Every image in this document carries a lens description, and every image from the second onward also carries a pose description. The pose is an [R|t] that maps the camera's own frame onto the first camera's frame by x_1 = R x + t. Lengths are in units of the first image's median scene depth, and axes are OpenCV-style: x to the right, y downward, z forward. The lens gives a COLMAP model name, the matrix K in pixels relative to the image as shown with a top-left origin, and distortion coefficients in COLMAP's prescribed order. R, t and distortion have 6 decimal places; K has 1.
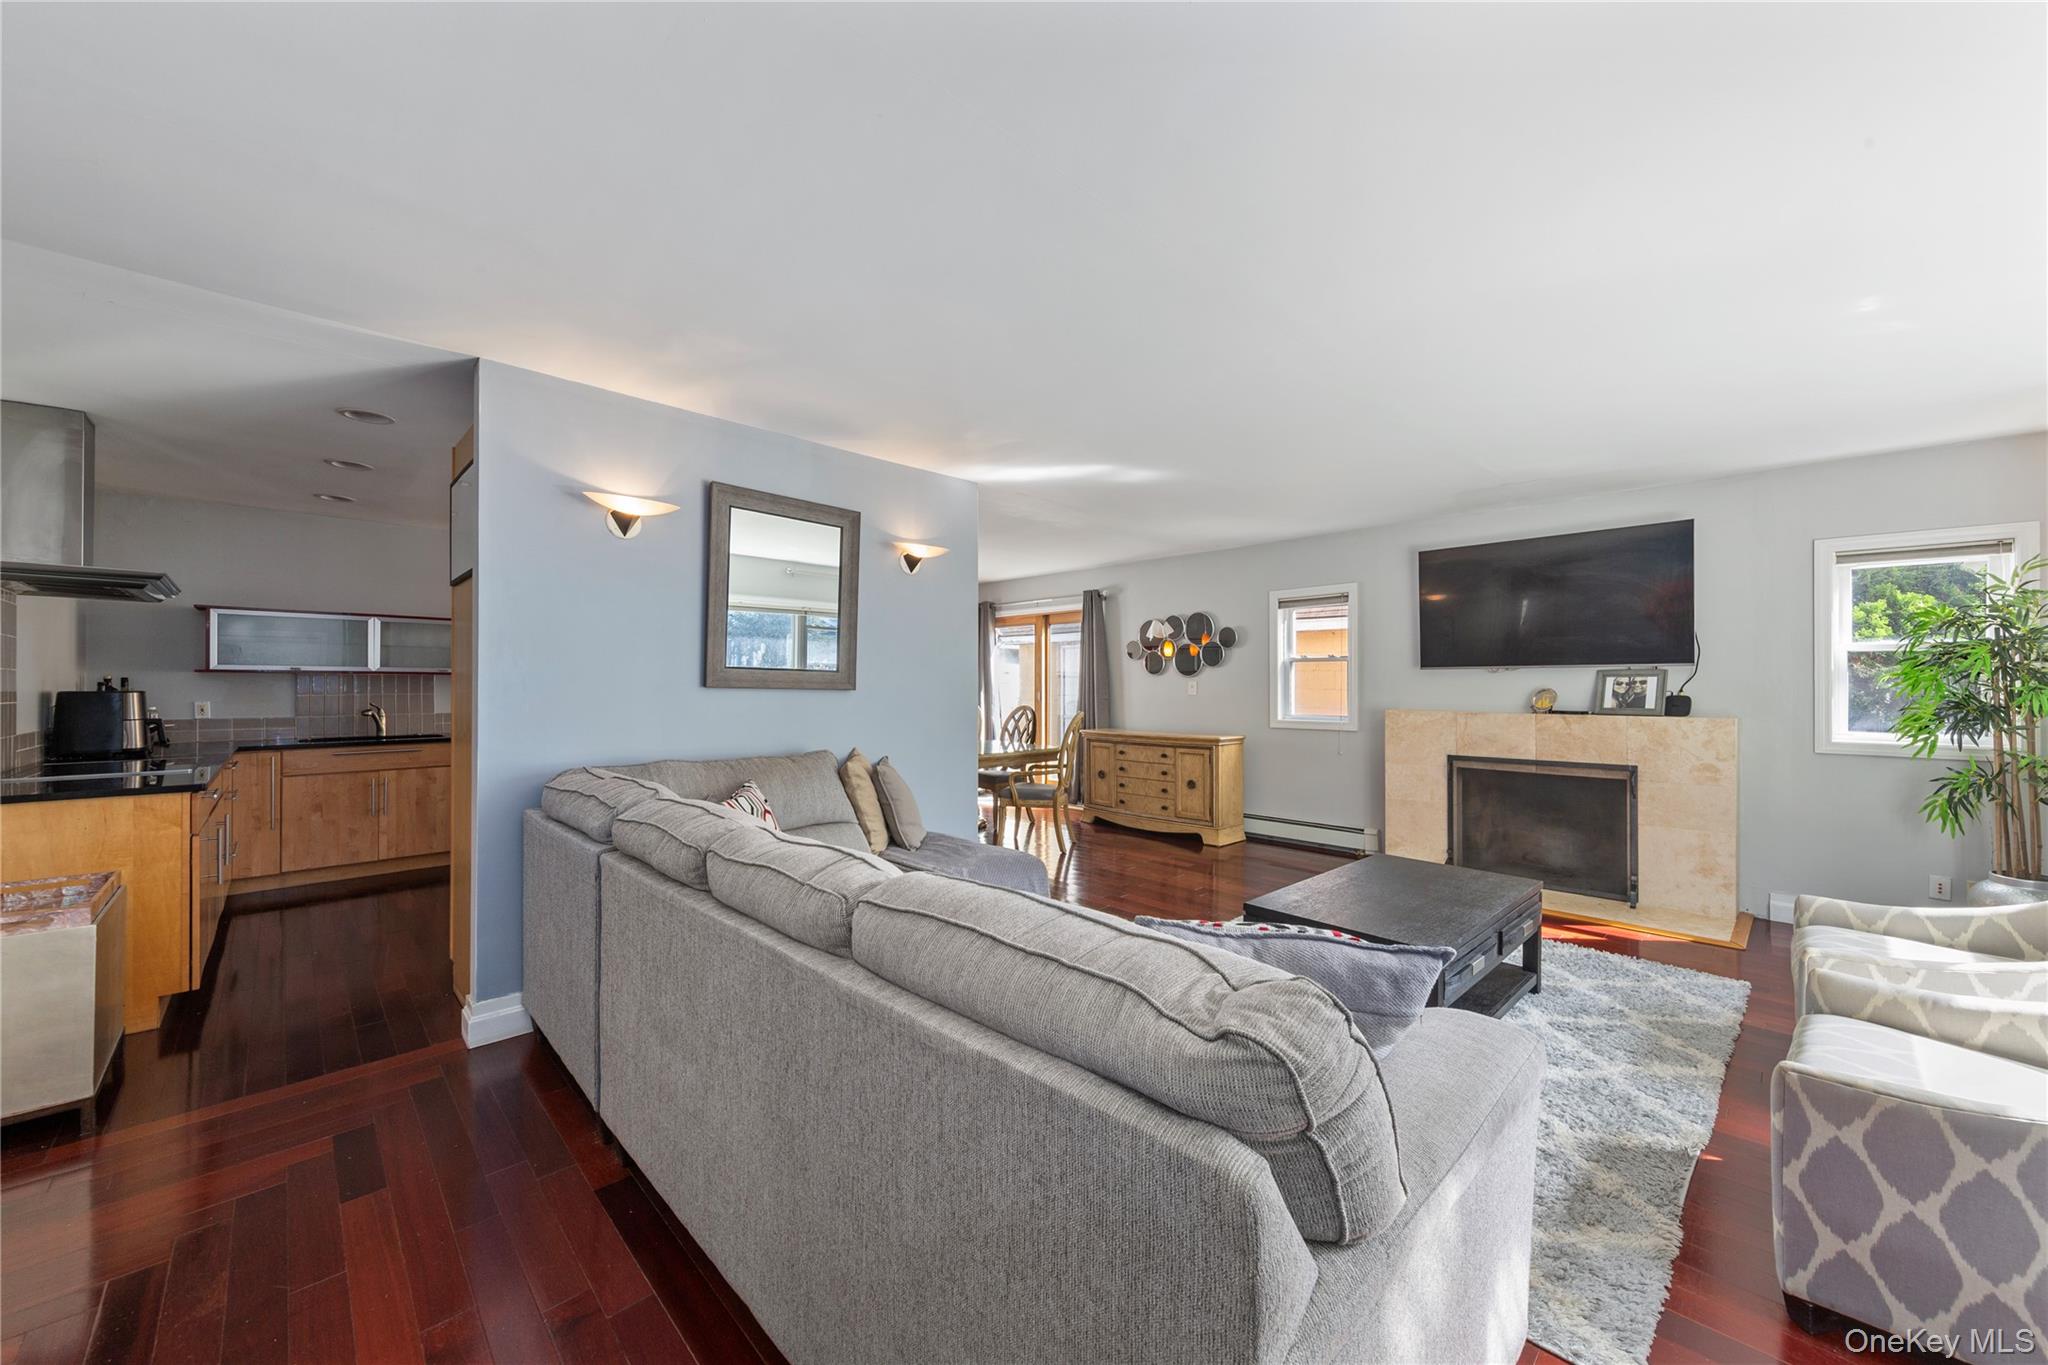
lens RADIAL K [[763.9, 0, 1020.1], [0, 763.9, 684.8], [0, 0, 1]] dist [0.010019, 0.000450]
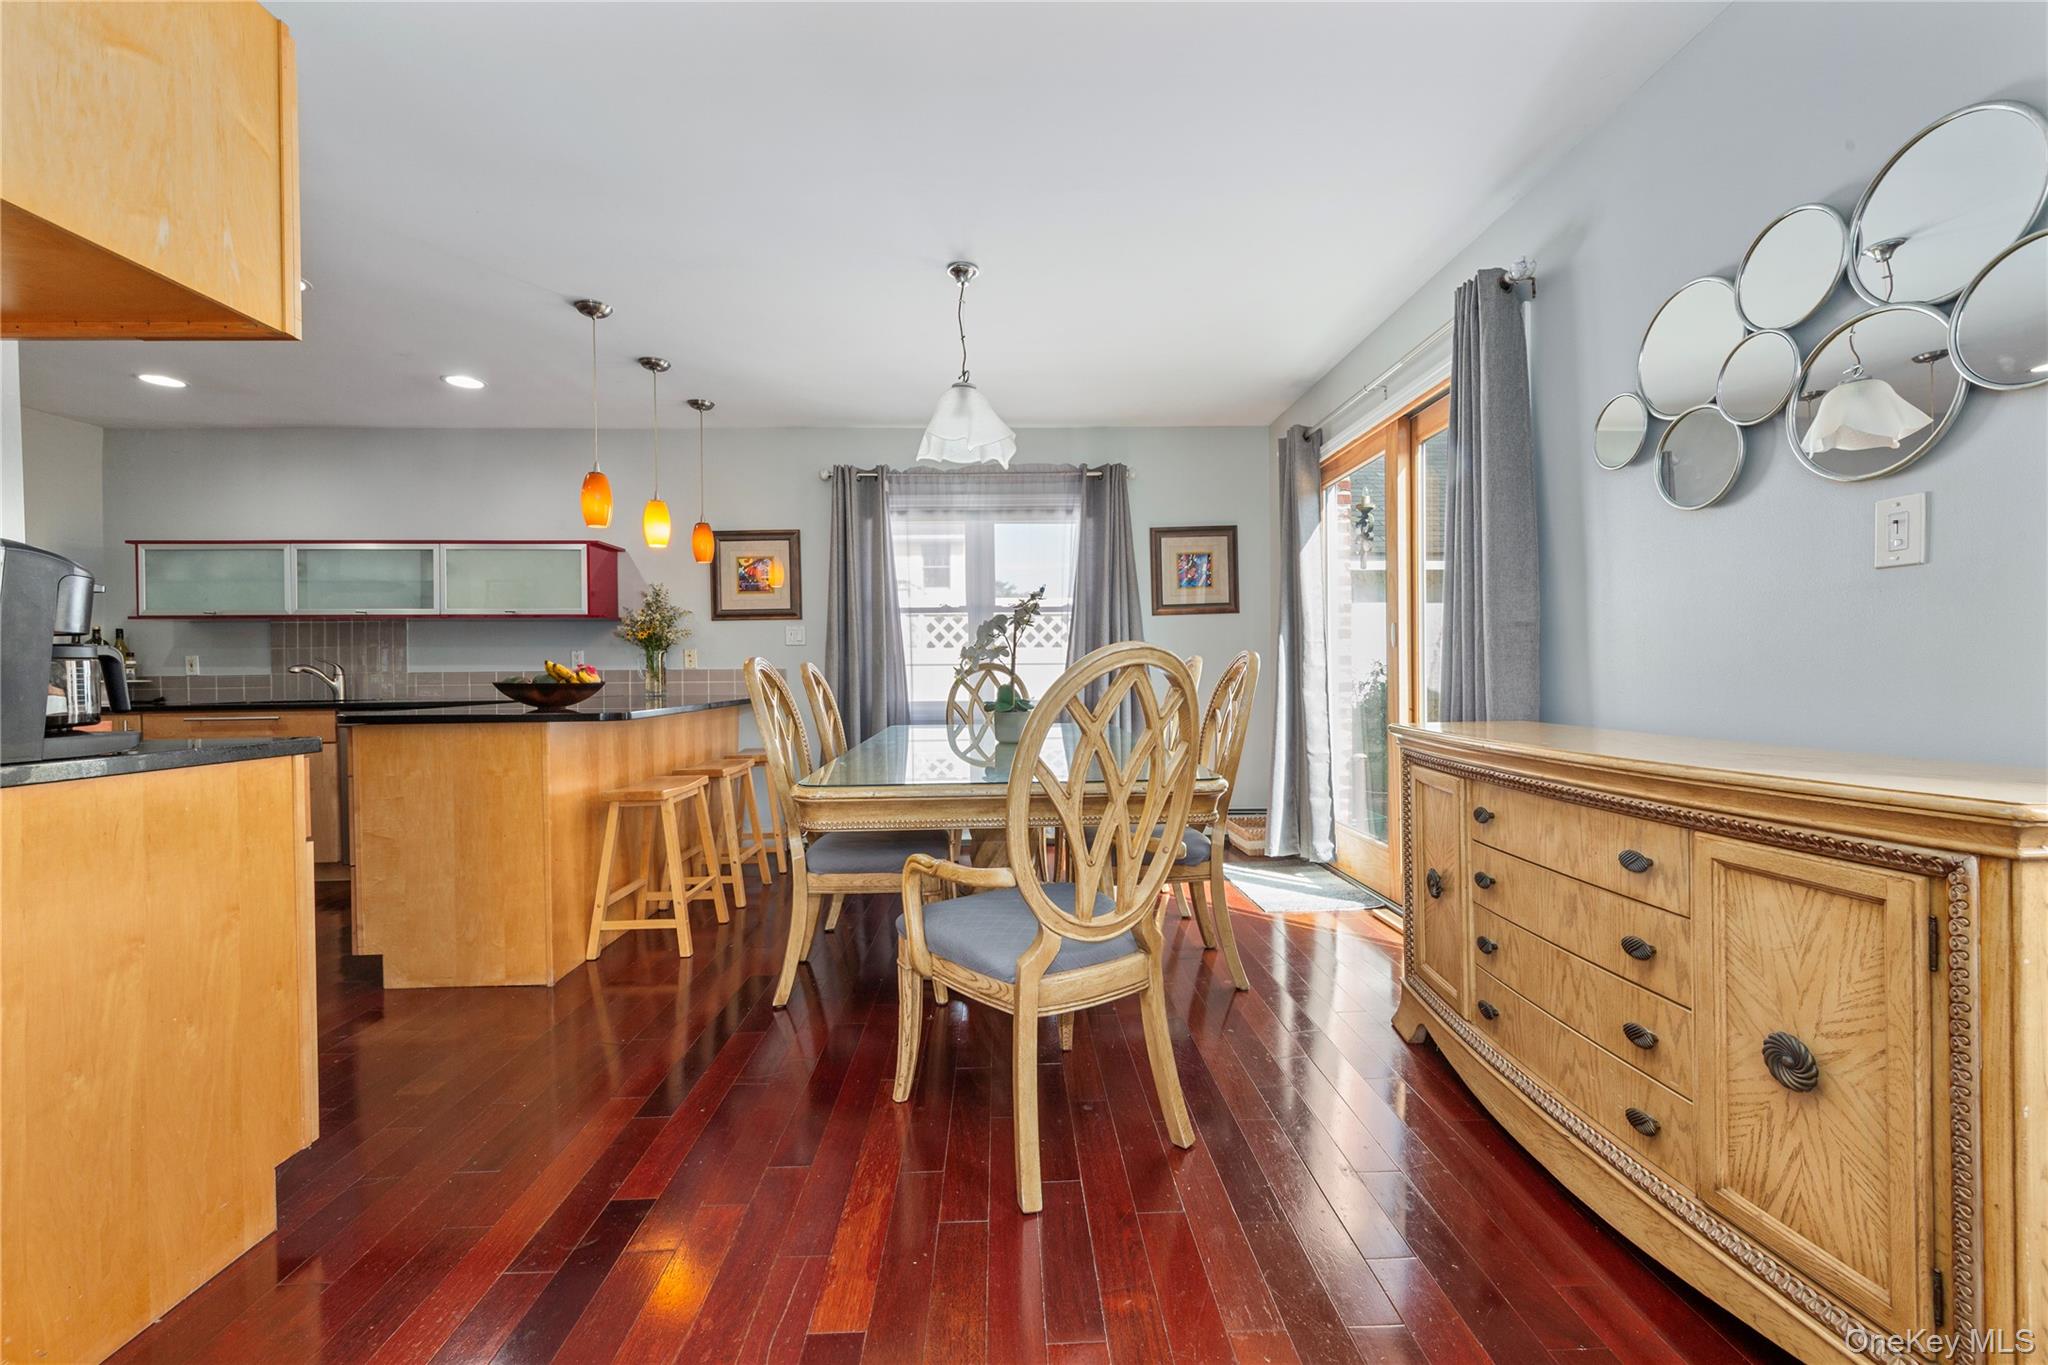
lens RADIAL K [[833.1, 0, 1030.6], [0, 833.1, 683.4], [0, 0, 1]] dist [-0.000751, 0.000121]
pose [[0.739921, -0.001953, -0.672691, 0.273759], [0.011333, 0.999890, 0.009563, 0.053559], [0.672599, -0.014699, 0.739861, 0.924176]]
